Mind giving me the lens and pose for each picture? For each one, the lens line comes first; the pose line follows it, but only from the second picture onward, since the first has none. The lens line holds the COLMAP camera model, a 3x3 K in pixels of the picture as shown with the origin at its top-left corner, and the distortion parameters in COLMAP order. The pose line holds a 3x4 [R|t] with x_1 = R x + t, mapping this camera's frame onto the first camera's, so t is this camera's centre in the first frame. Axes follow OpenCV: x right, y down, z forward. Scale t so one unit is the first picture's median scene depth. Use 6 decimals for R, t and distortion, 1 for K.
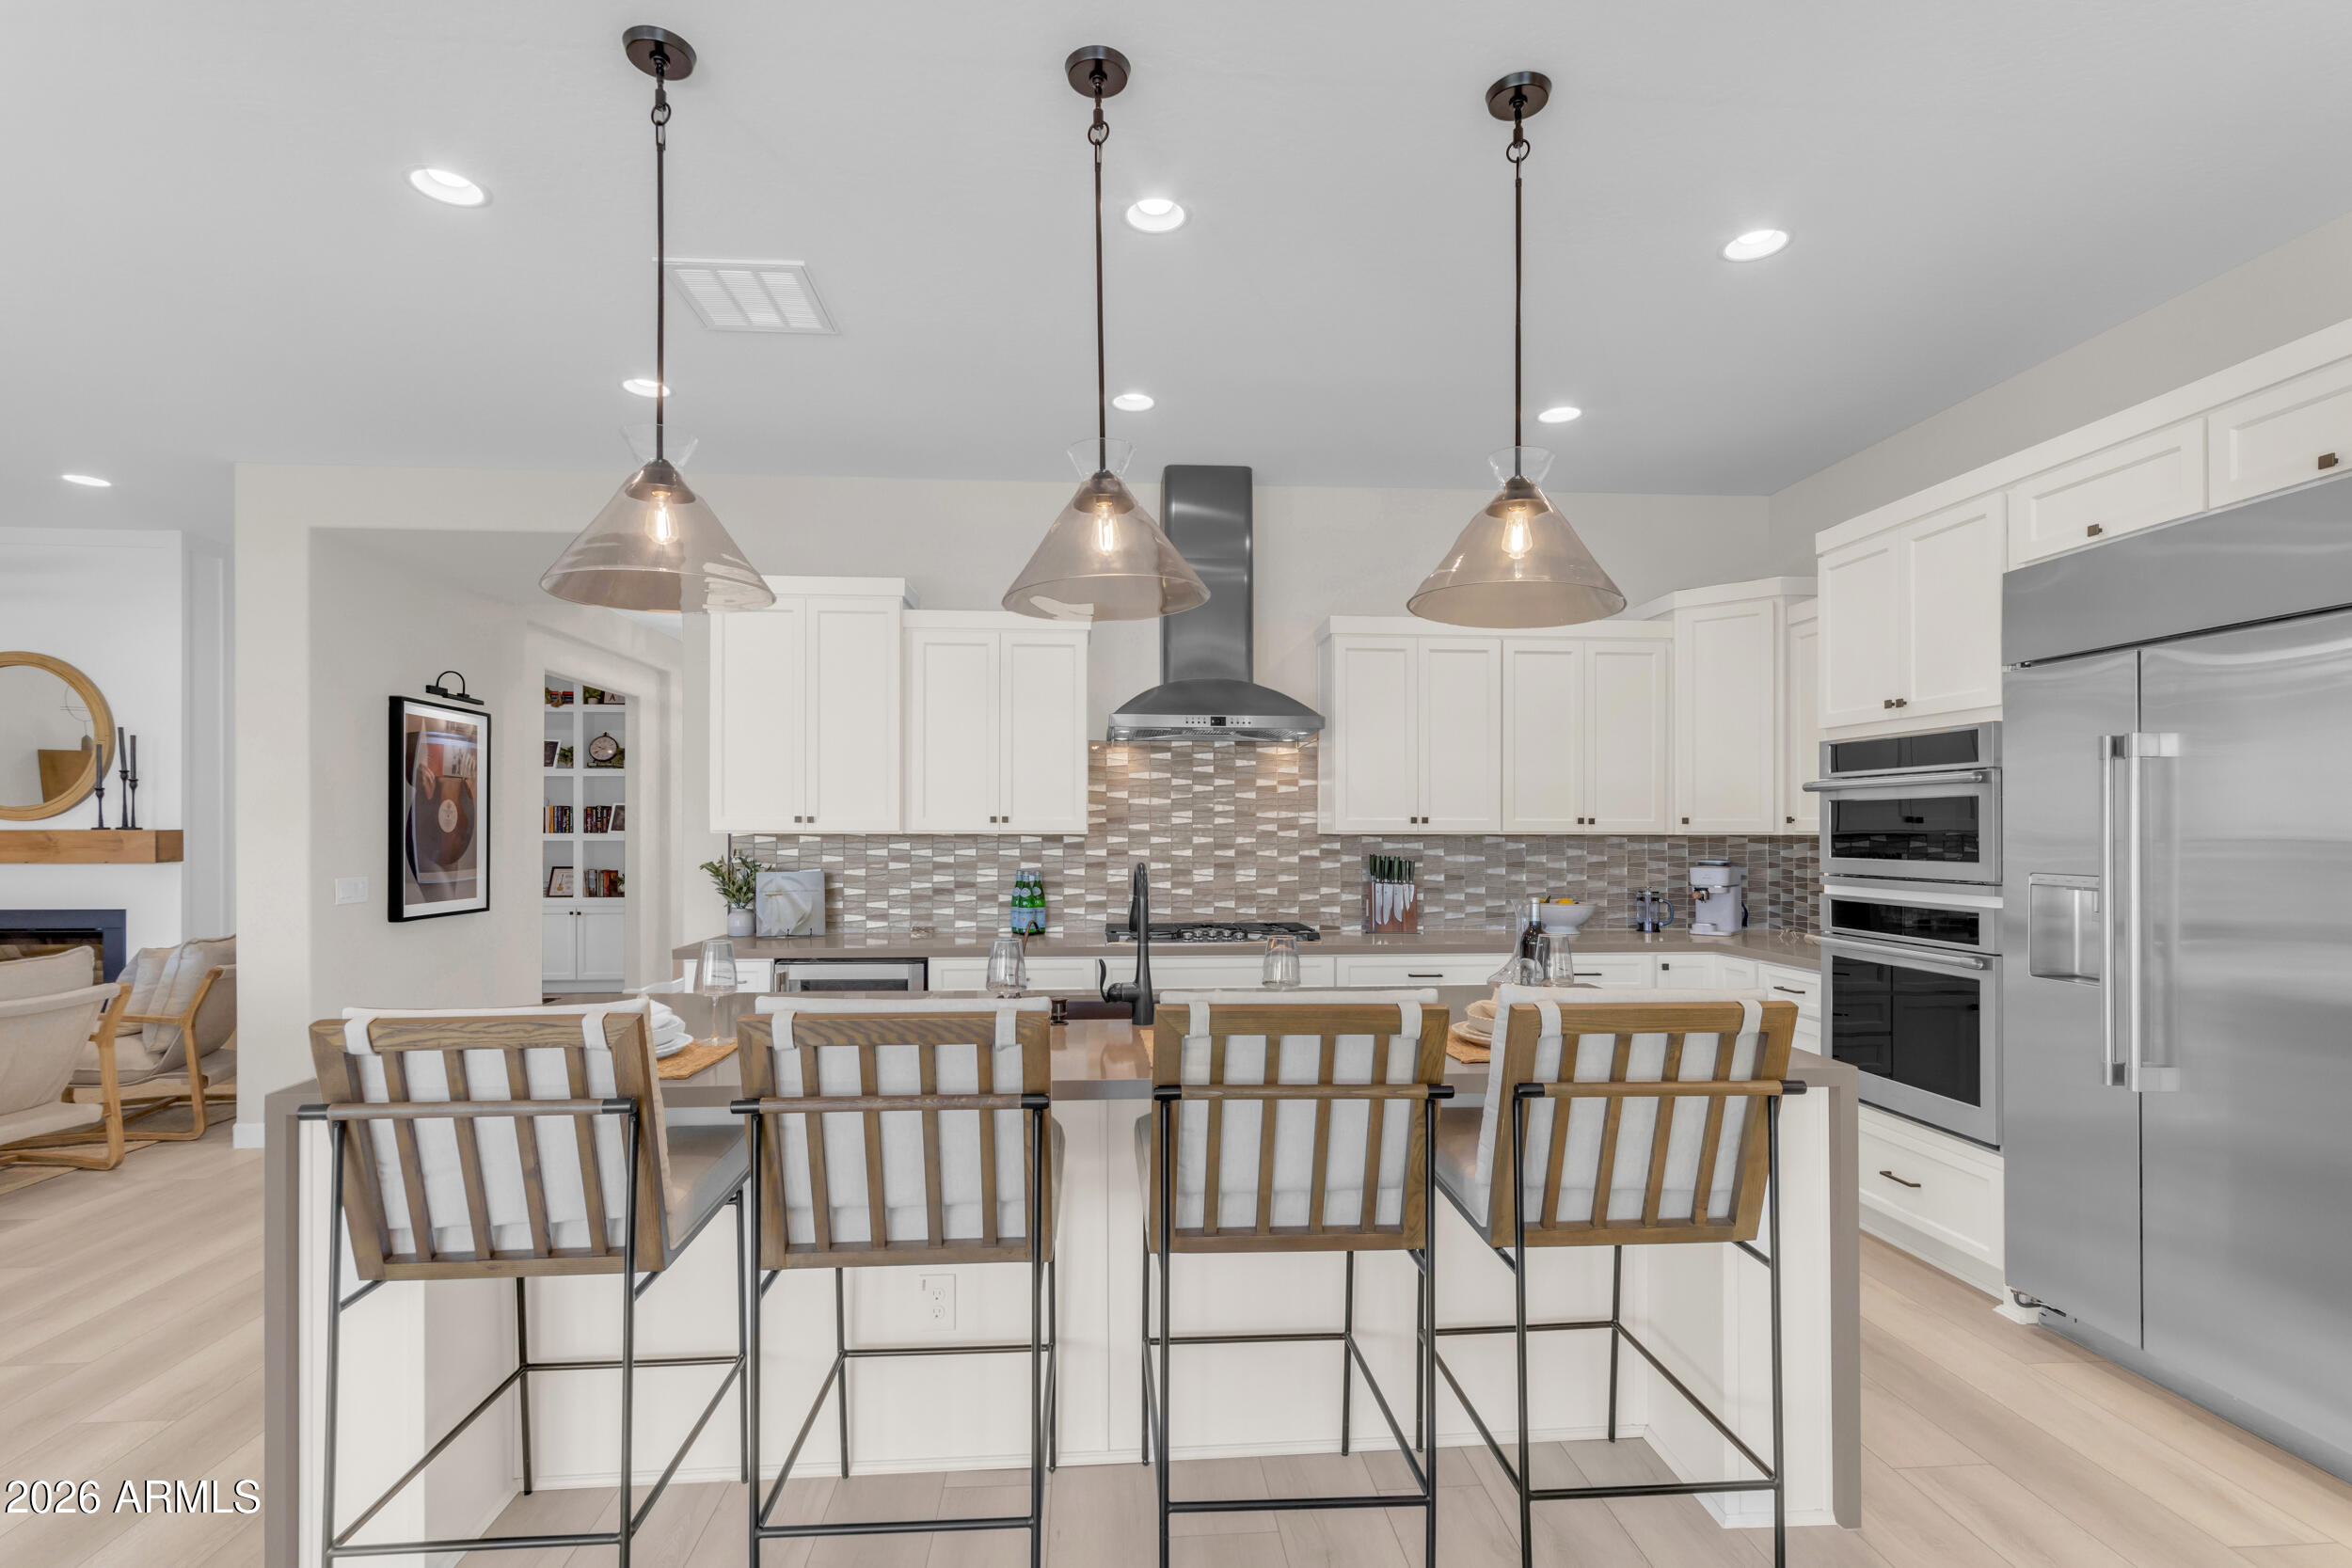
lens RADIAL K [[1089.2, 0, 1169.4], [0, 1089.2, 829.4], [0, 0, 1]] dist [0.000579, -0.000047]
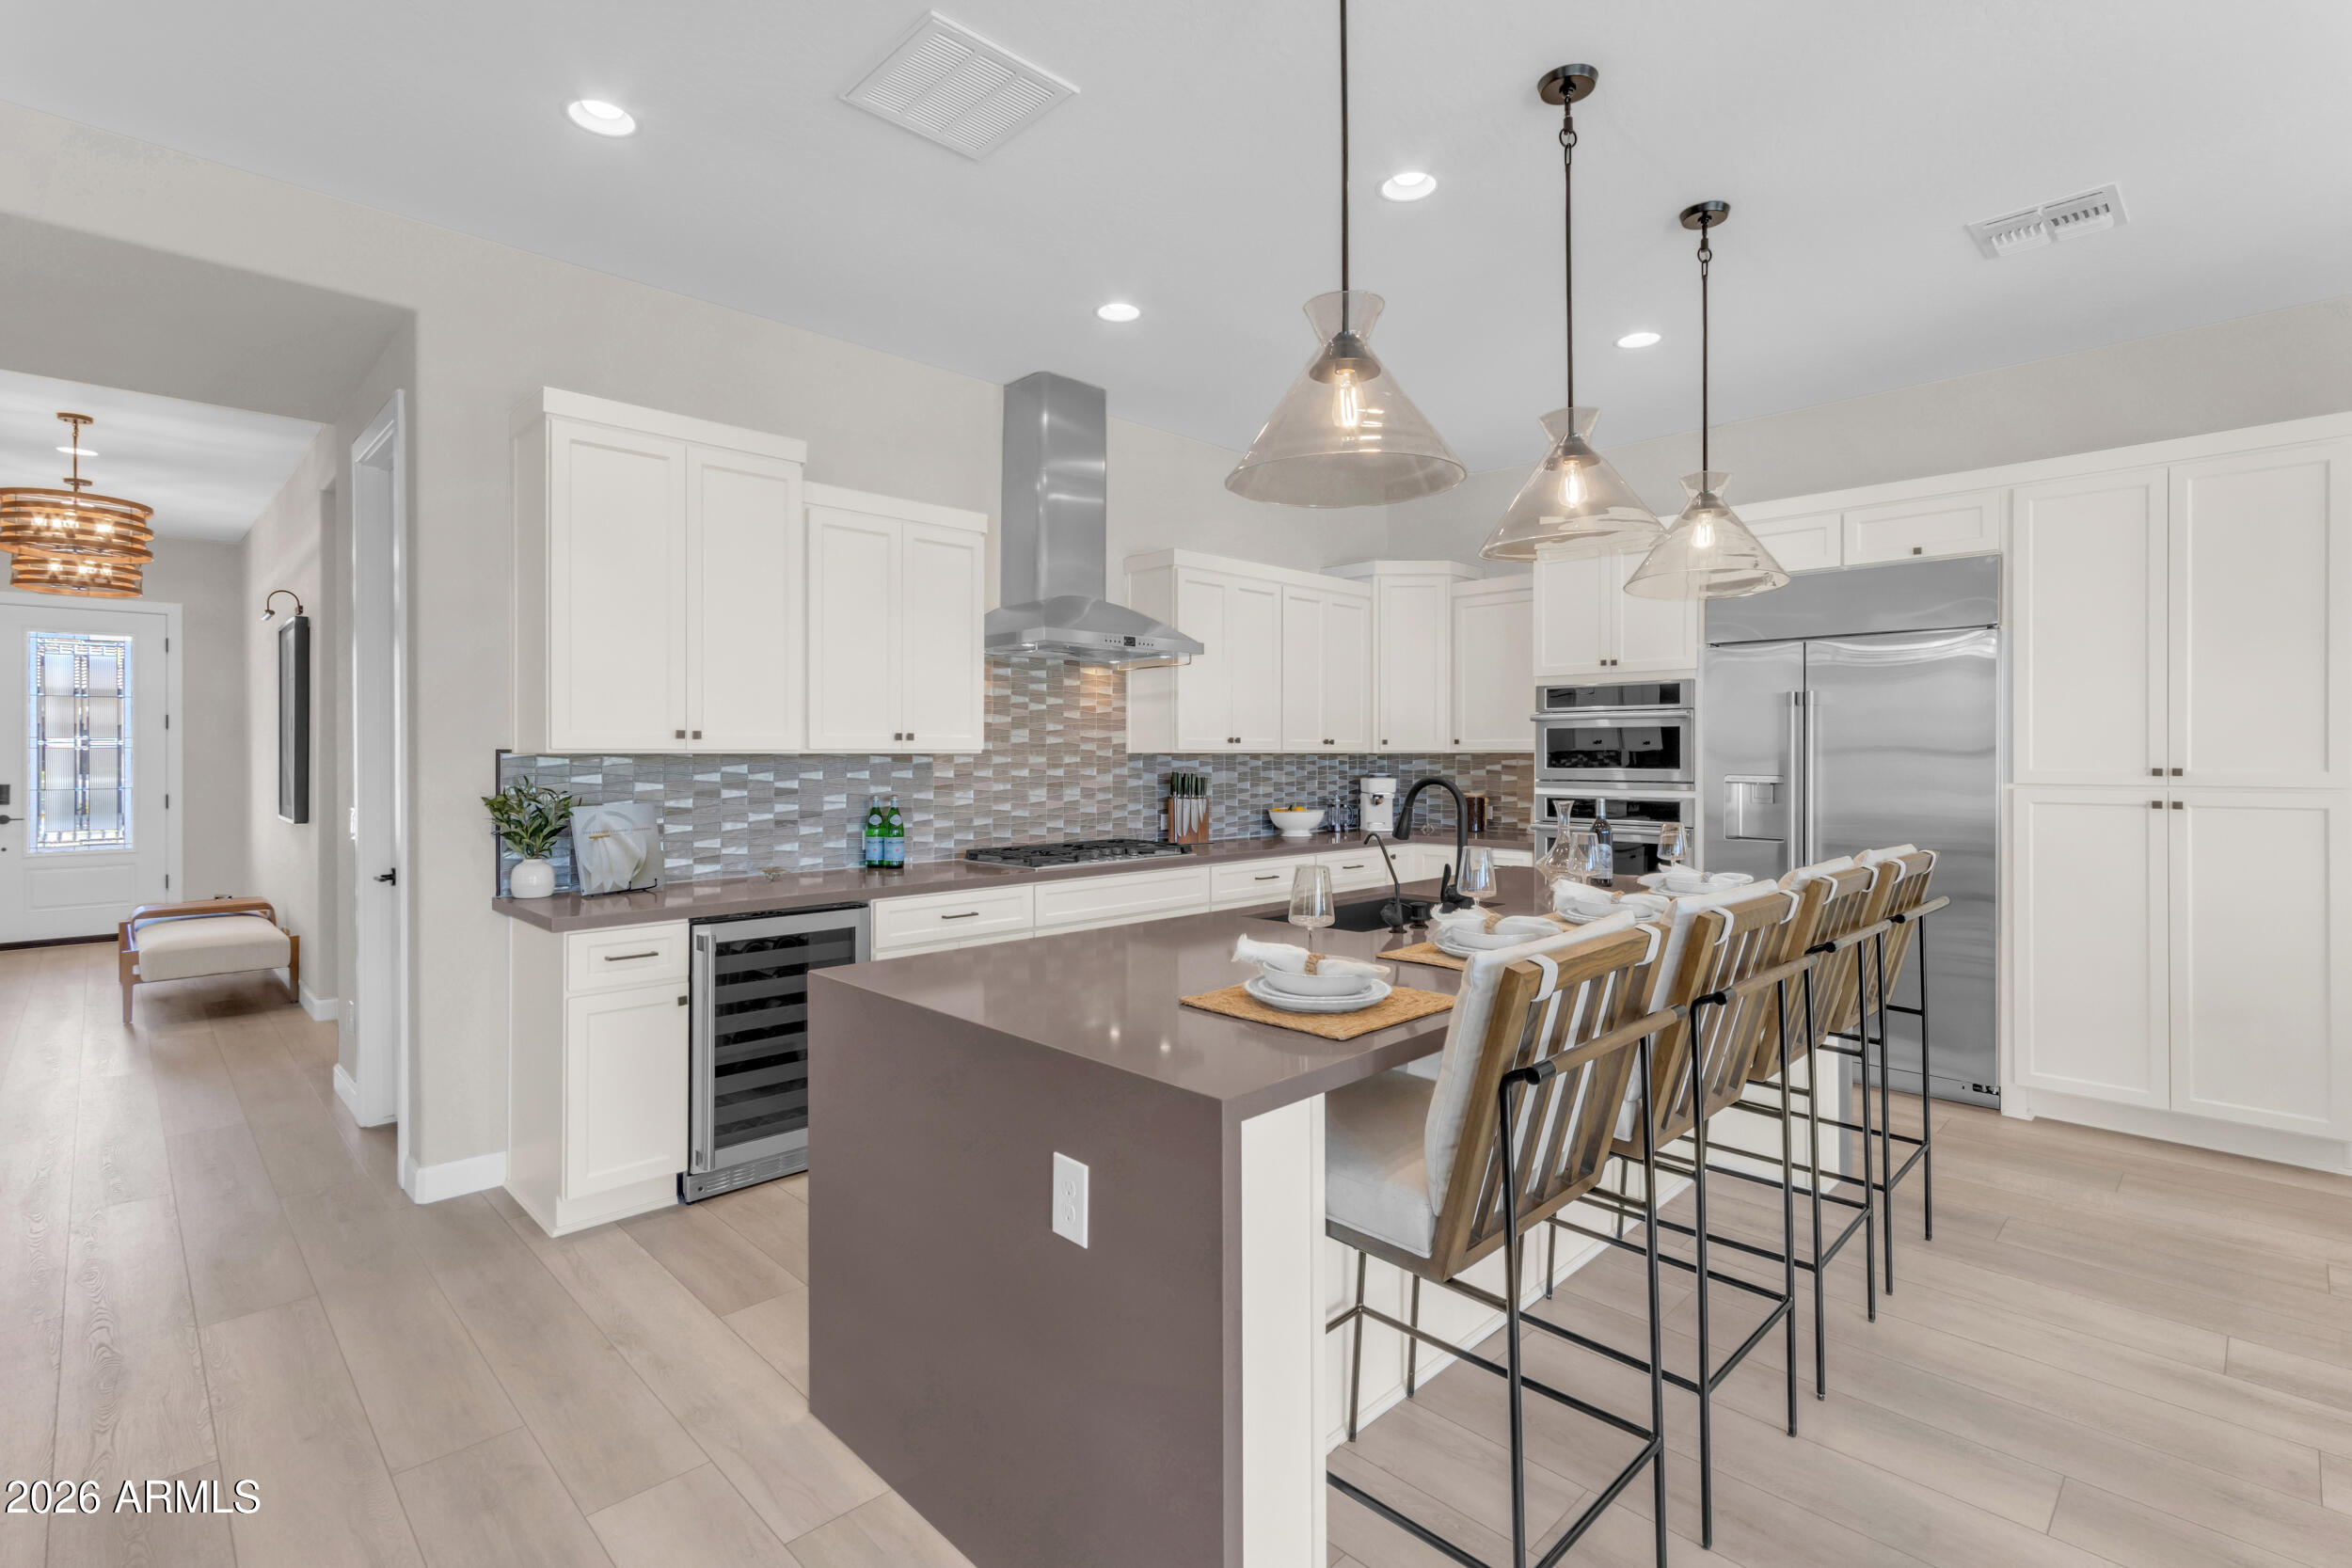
lens RADIAL K [[1089.2, 0, 1172.4], [0, 1089.2, 753.0], [0, 0, 1]] dist [0.000579, -0.000047]
pose [[0.762062, -0.001783, 0.647501, -0.513317], [0.002009, 0.999998, 0.000389, 0.003655], [-0.647500, 0.001004, 0.762064, 0.176658]]
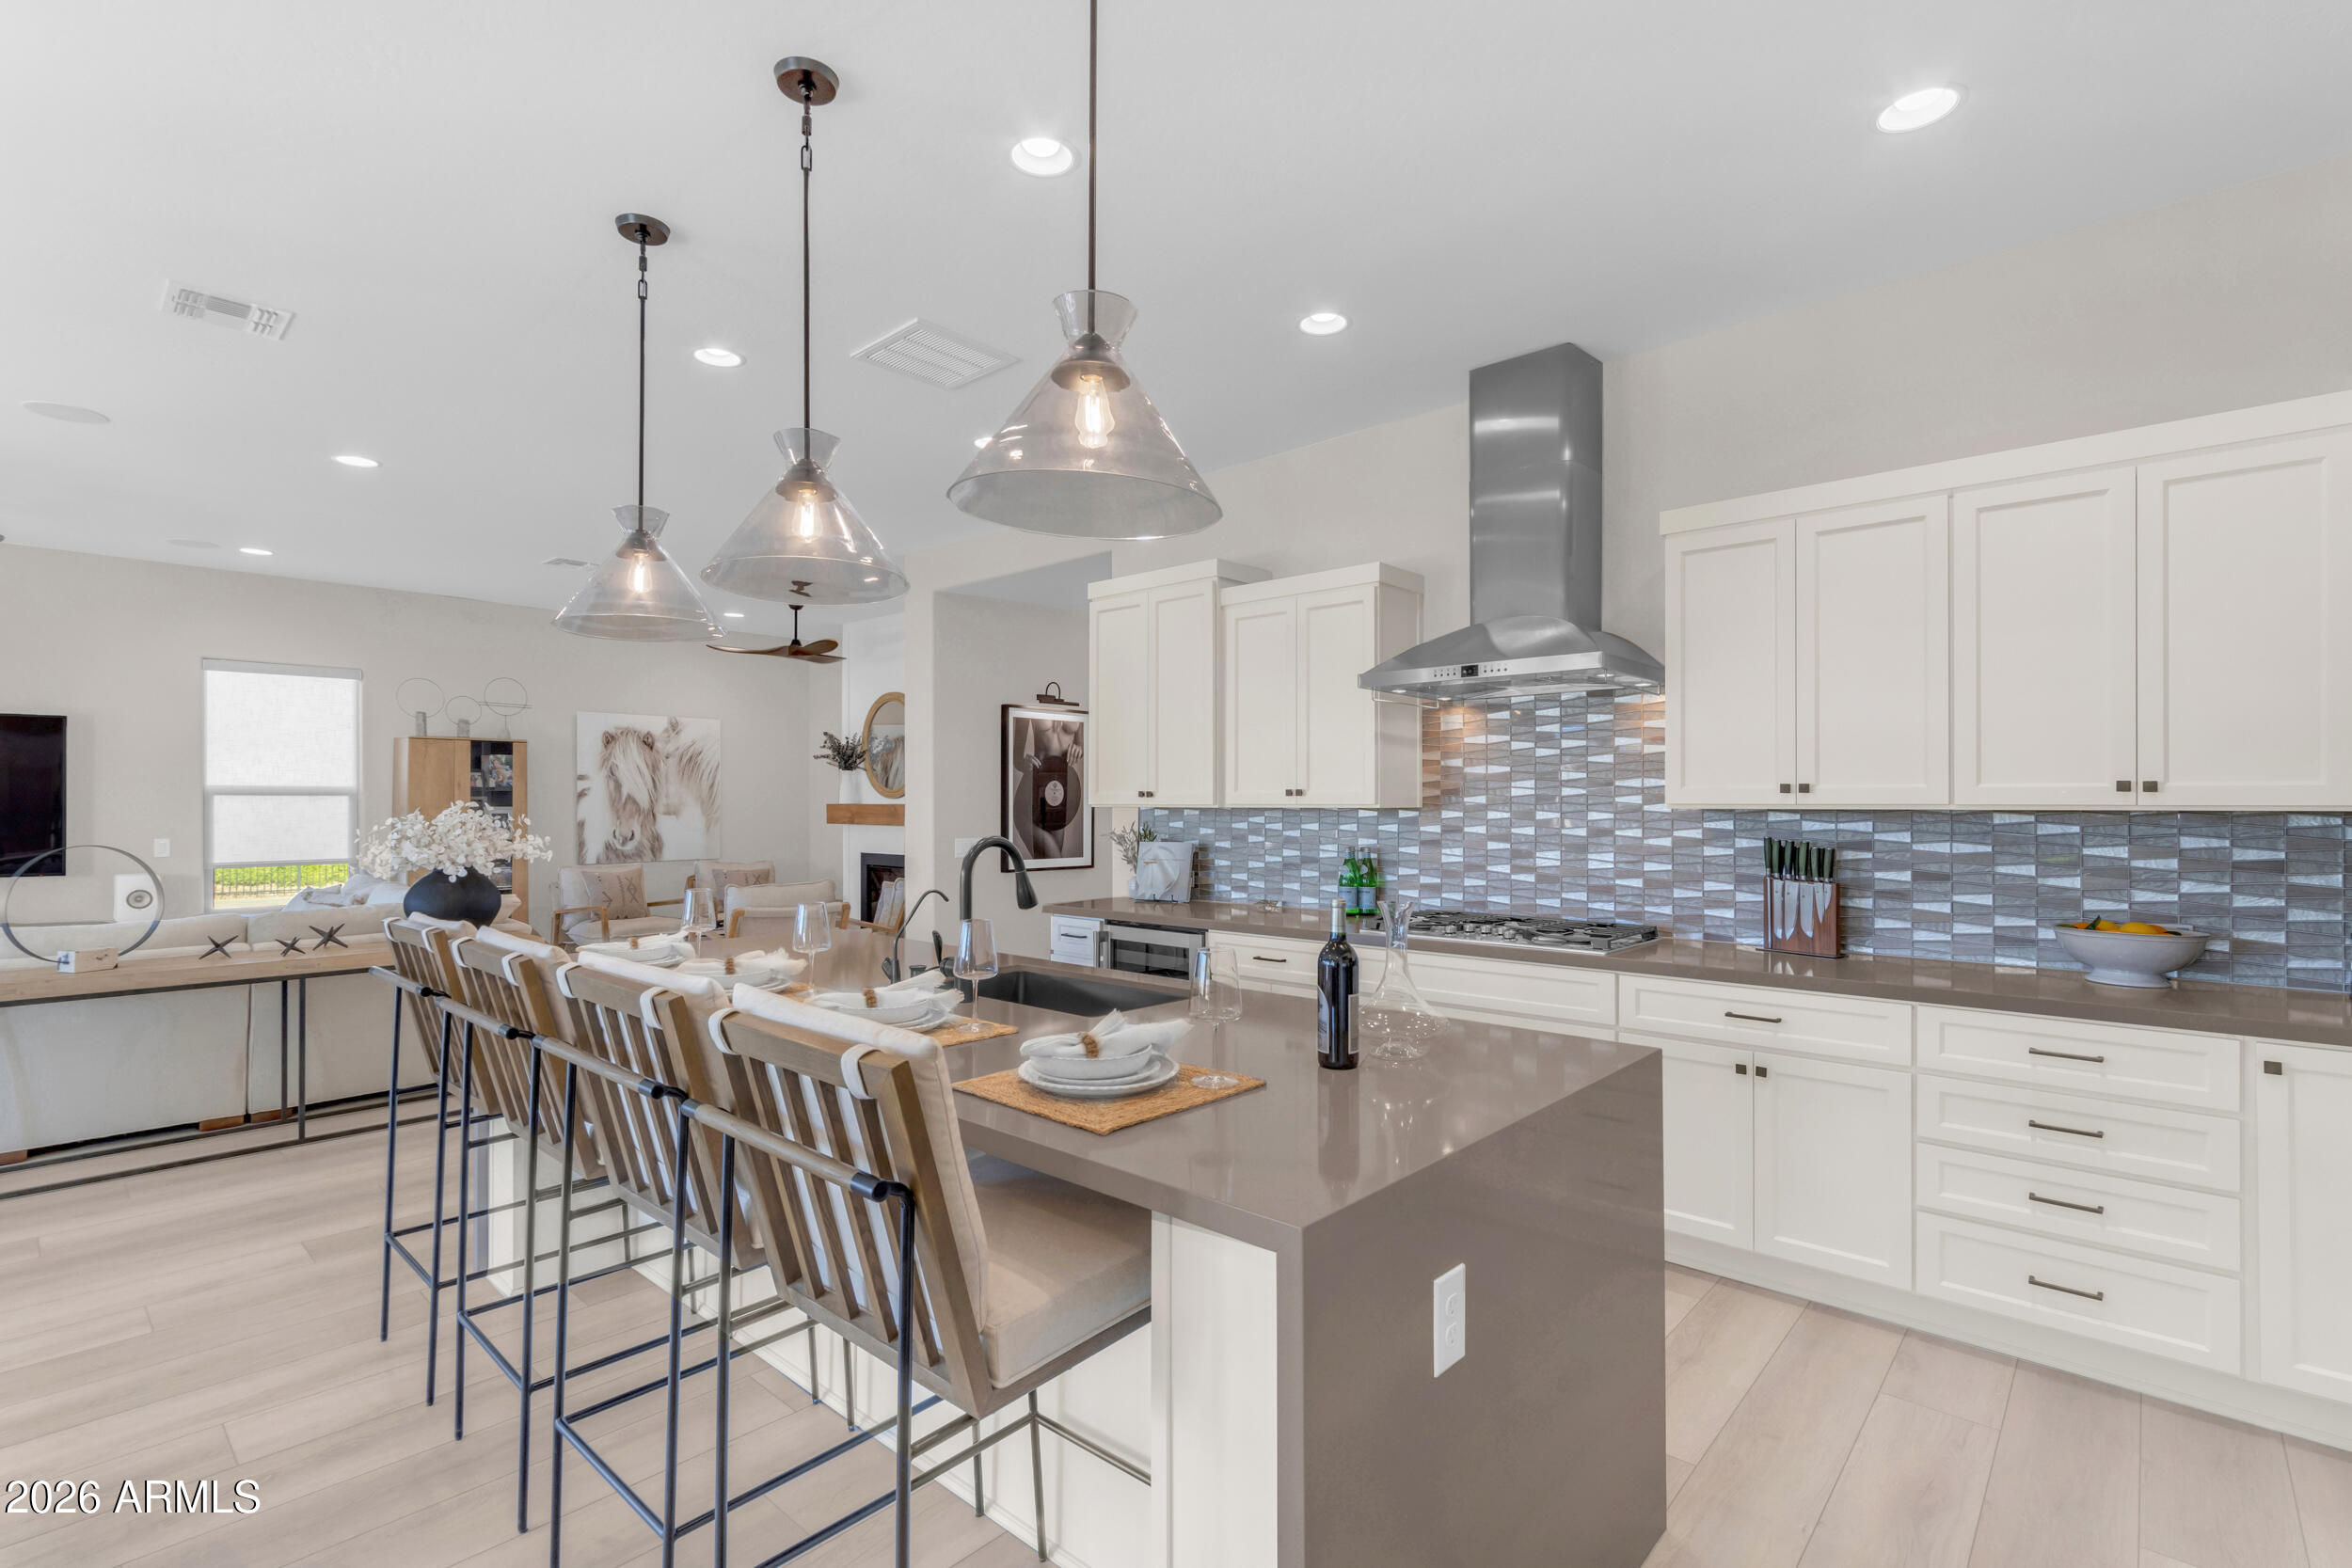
lens RADIAL K [[1089.2, 0, 1171.7], [0, 1089.2, 793.3], [0, 0, 1]] dist [0.000579, -0.000047]
pose [[0.686681, -0.008569, -0.726908, 0.429479], [0.002465, 0.999952, -0.009459, 0.000132], [0.726954, 0.004703, 0.686670, 0.241977]]
